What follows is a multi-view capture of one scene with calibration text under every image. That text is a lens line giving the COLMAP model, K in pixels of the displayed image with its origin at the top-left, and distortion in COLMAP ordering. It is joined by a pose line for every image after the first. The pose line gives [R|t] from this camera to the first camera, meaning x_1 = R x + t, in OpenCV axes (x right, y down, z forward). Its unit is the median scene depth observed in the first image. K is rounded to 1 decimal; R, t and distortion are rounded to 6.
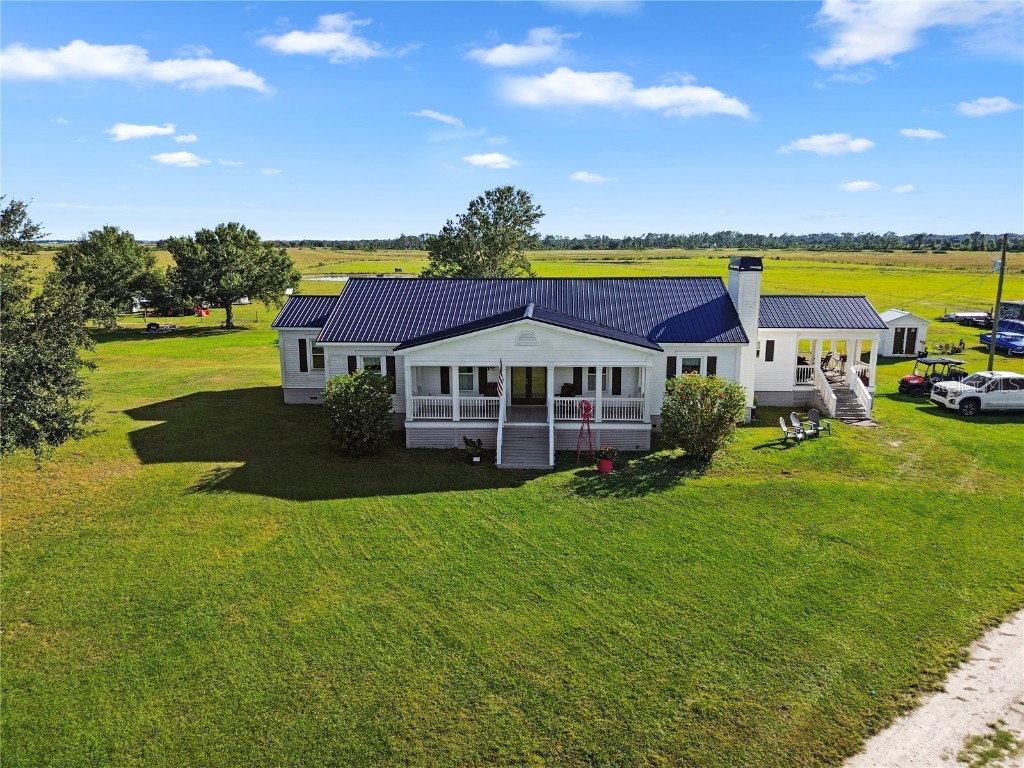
lens RADIAL K [[726.3, 0, 512.6], [0, 726.3, 386.3], [0, 0, 1]] dist [0.061164, -0.048623]
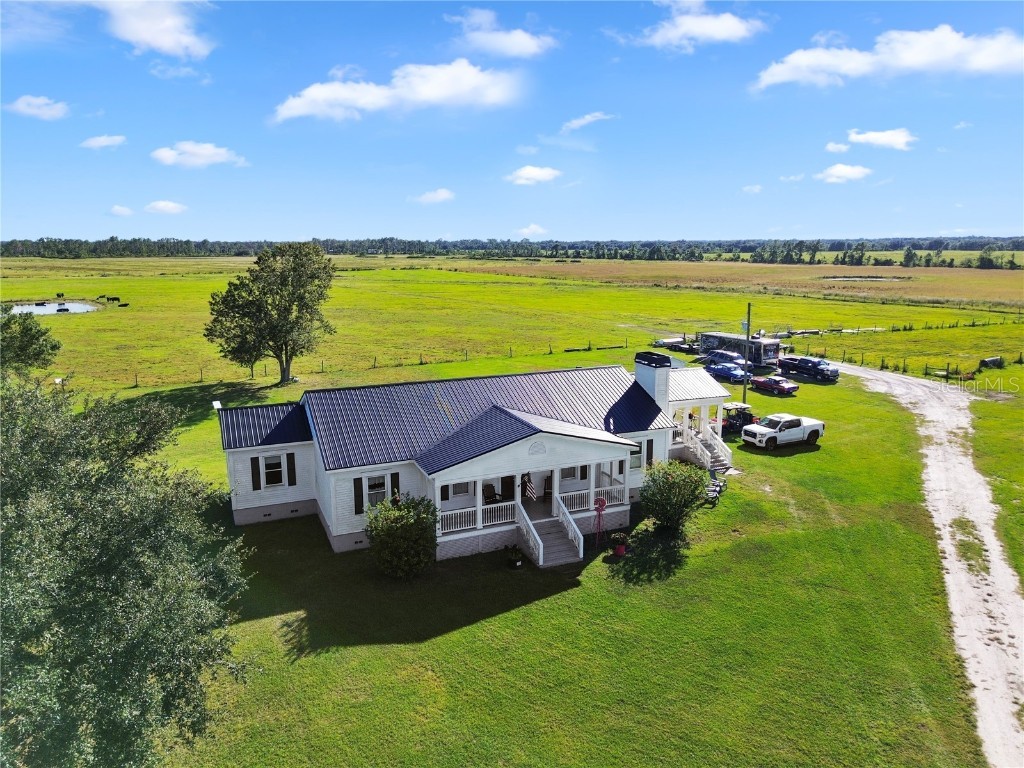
lens RADIAL K [[726.1, 0, 510.1], [0, 726.1, 385.6], [0, 0, 1]] dist [0.071420, -0.068155]
pose [[0.899304, -0.086279, 0.428729, -0.498467], [0.087418, 0.996025, 0.017075, -0.186251], [-0.428498, 0.022123, 0.903272, -0.028065]]
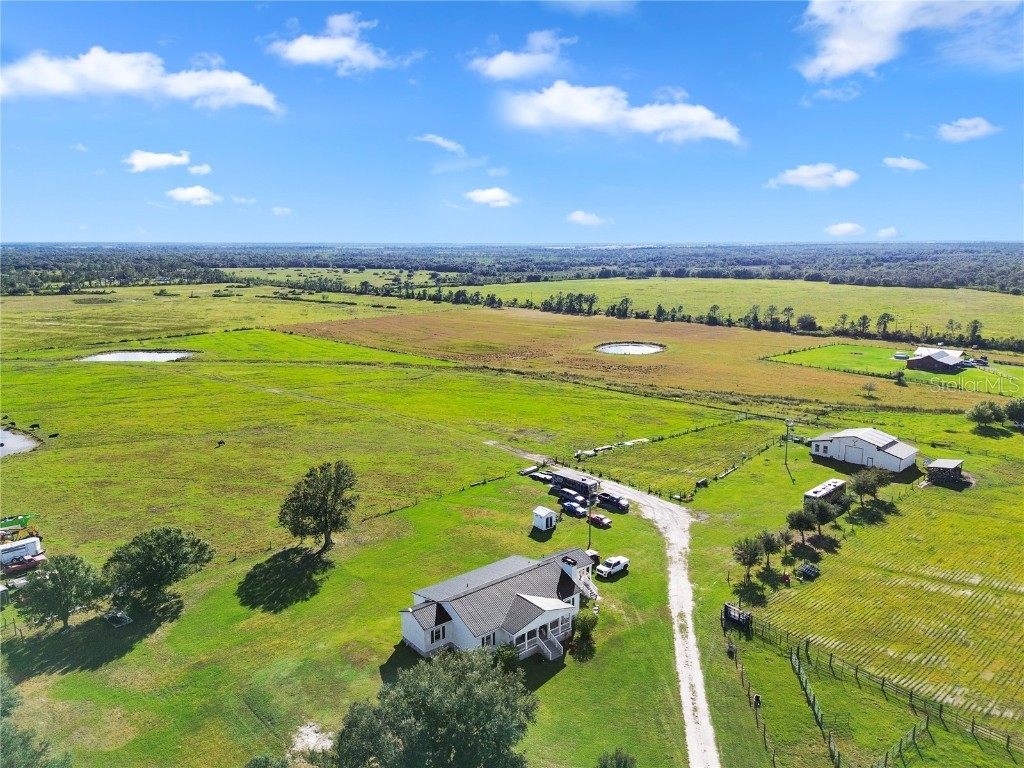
lens RADIAL K [[726.1, 0, 510.1], [0, 726.1, 385.6], [0, 0, 1]] dist [0.071420, -0.068155]
pose [[0.737466, -0.131940, 0.662371, -2.064192], [0.132549, 0.989934, 0.049612, -1.236712], [-0.662249, 0.051209, 0.747532, -1.352164]]
